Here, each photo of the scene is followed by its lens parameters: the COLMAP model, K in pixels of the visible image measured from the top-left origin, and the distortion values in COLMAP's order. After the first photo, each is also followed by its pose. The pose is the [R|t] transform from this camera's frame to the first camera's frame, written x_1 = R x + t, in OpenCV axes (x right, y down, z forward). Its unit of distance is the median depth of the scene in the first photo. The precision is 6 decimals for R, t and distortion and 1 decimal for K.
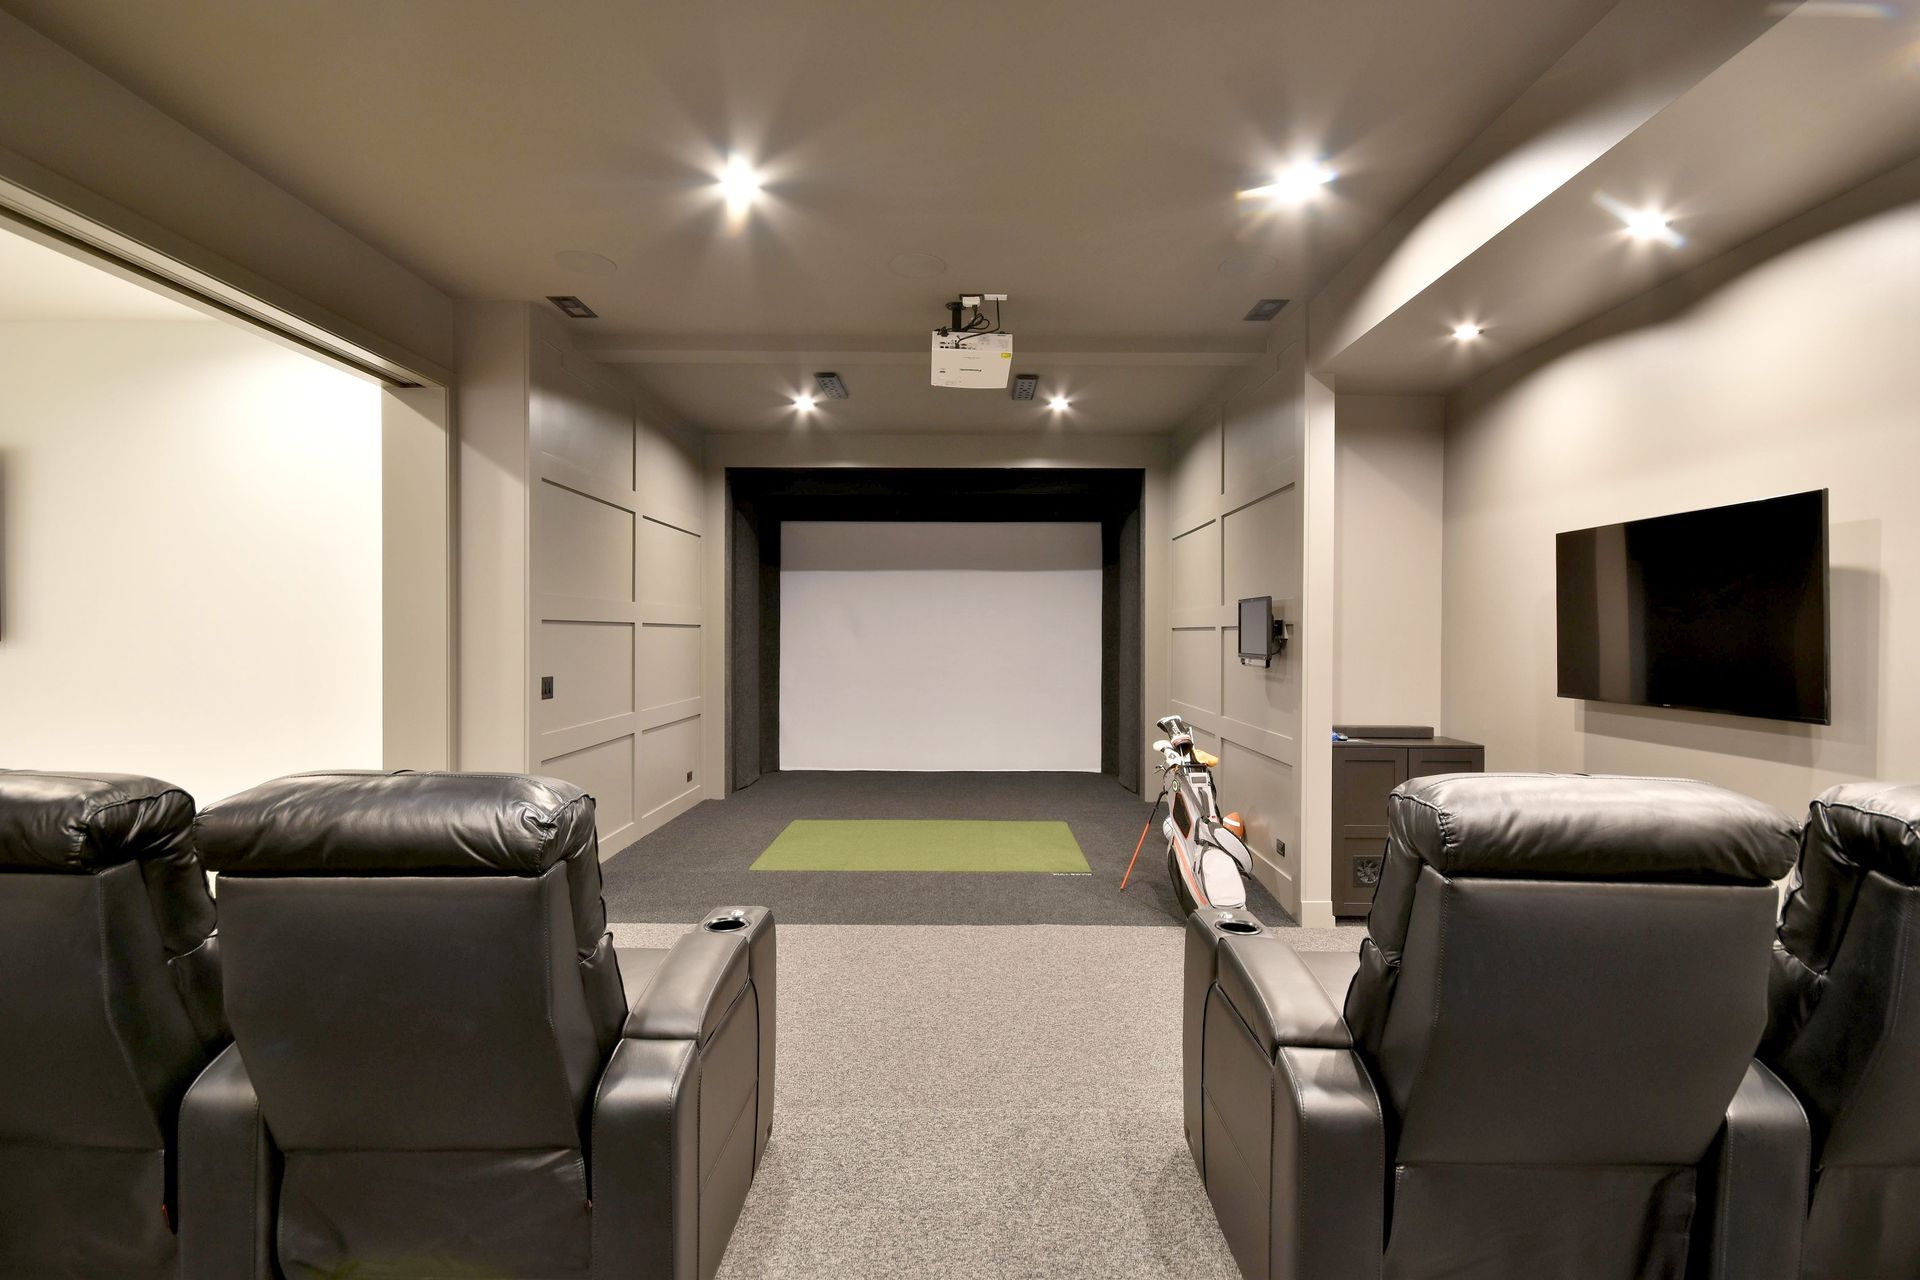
lens RADIAL K [[928.2, 0, 949.7], [0, 928.2, 638.2], [0, 0, 1]] dist [-0.021748, 0.000079]
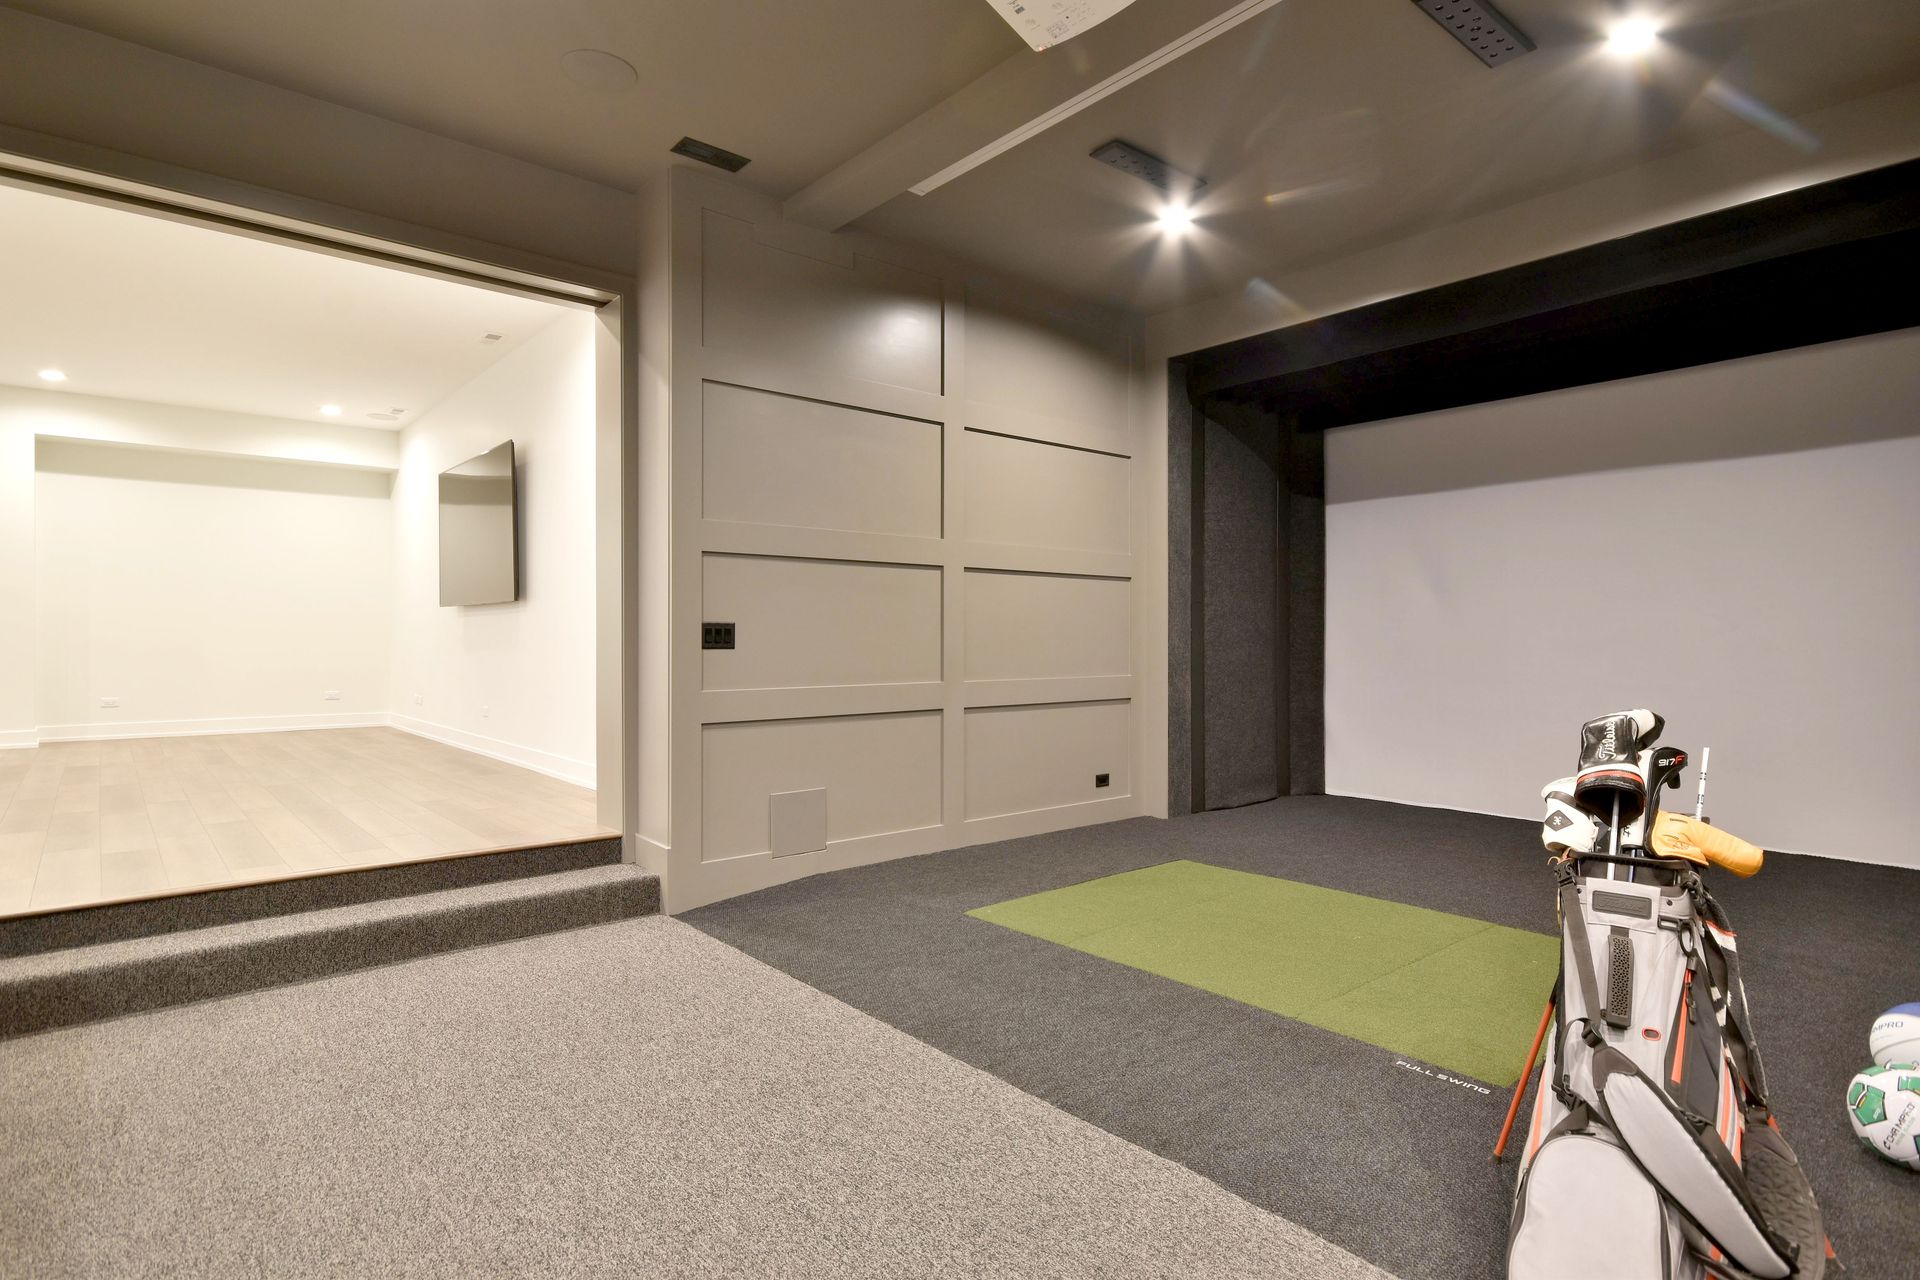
lens RADIAL K [[999.8, 0, 950.0], [0, 999.8, 637.0], [0, 0, 1]] dist [0.005926, 0.000458]
pose [[0.656626, -0.003591, -0.754208, 0.258498], [-0.002262, 0.999975, -0.006730, 0.042450], [0.754213, 0.006125, 0.656601, 0.403116]]
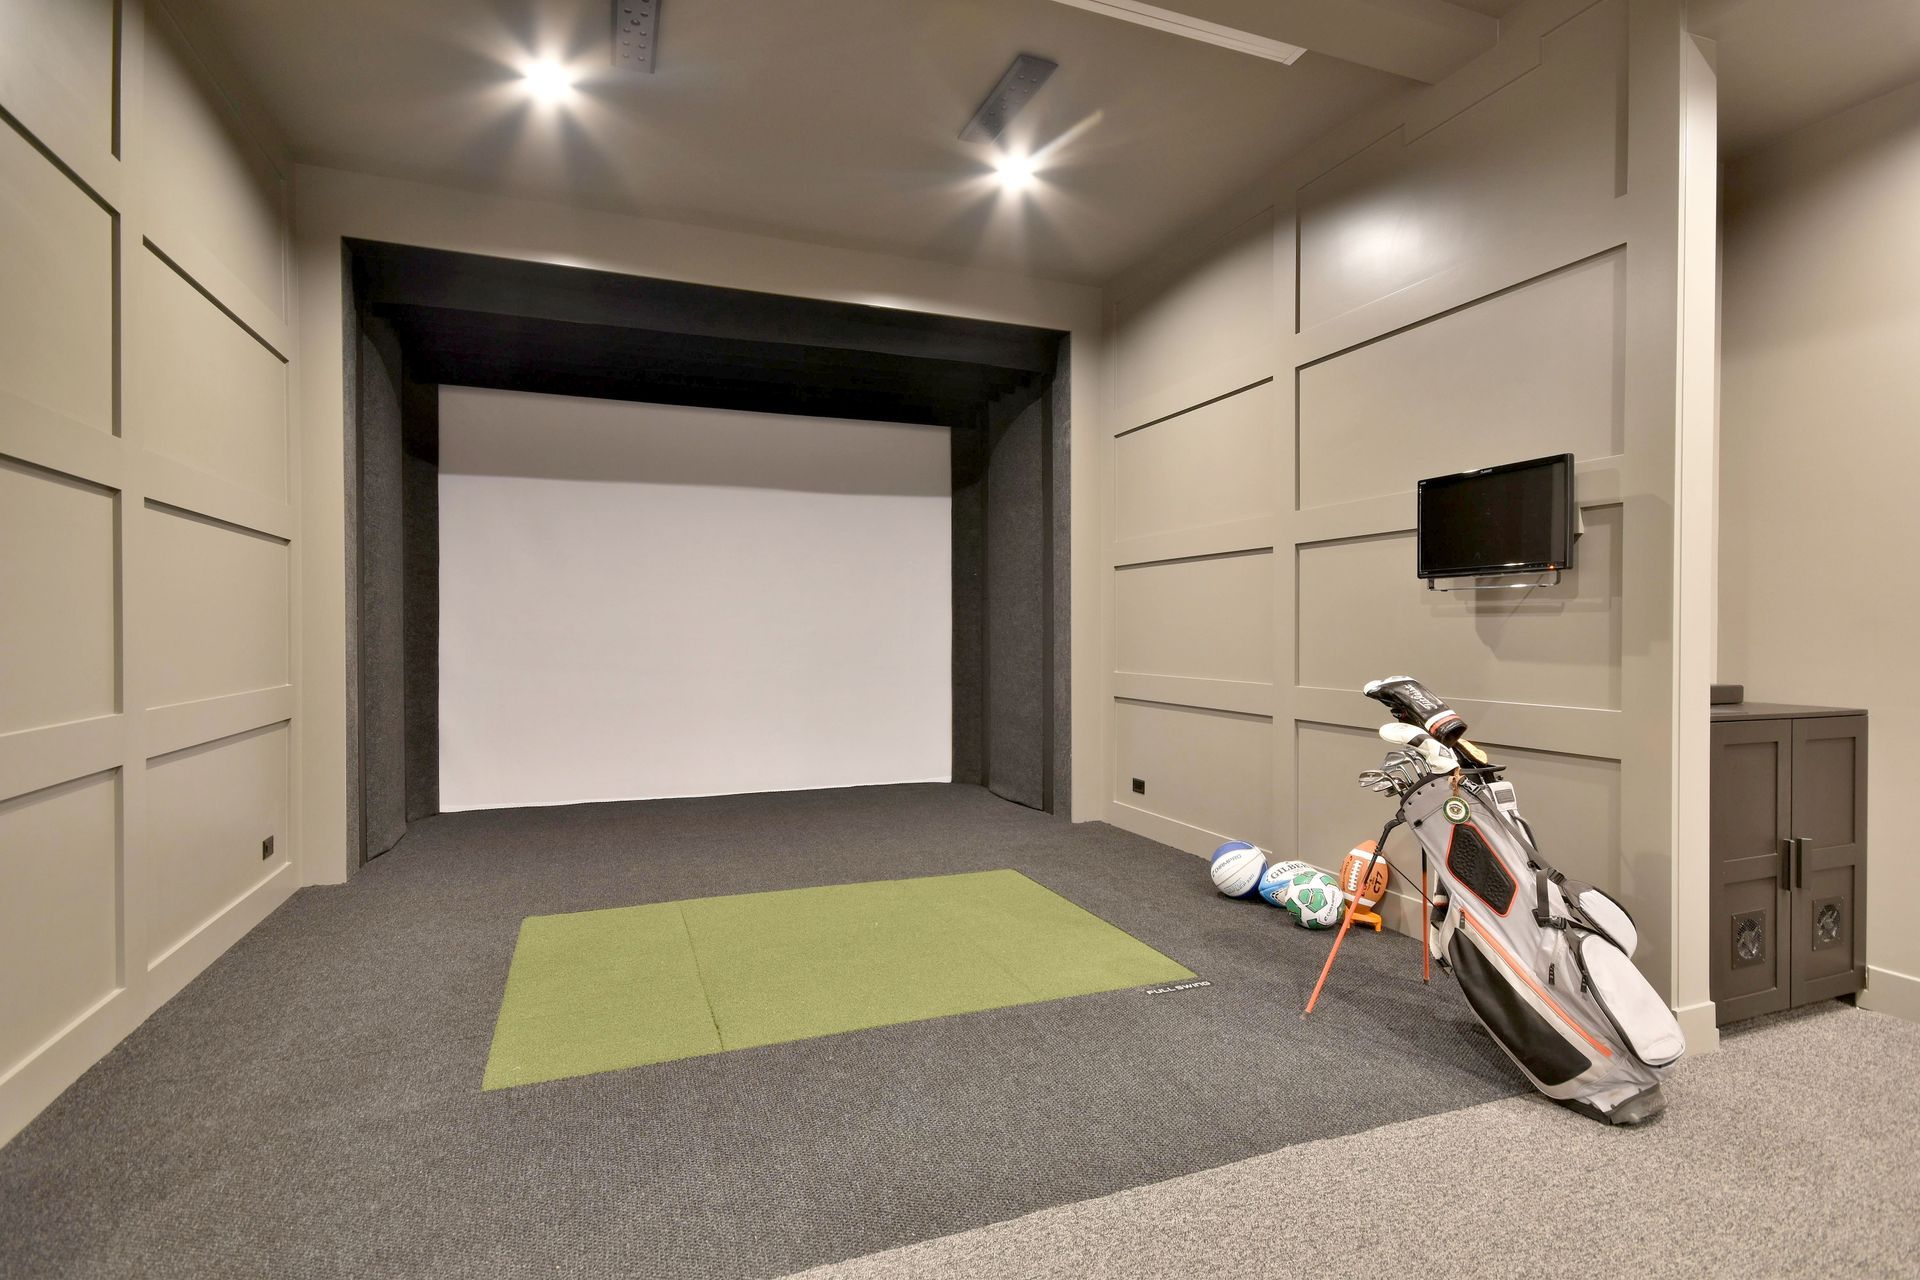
lens RADIAL K [[950.9, 0, 960.0], [0, 950.9, 640.0], [0, 0, 1]] dist [0.006681, 0.000267]
pose [[0.924457, -0.006839, 0.381224, -0.144022], [0.004638, 0.999967, 0.006694, 0.041173], [-0.381257, -0.004420, 0.924458, 0.423580]]
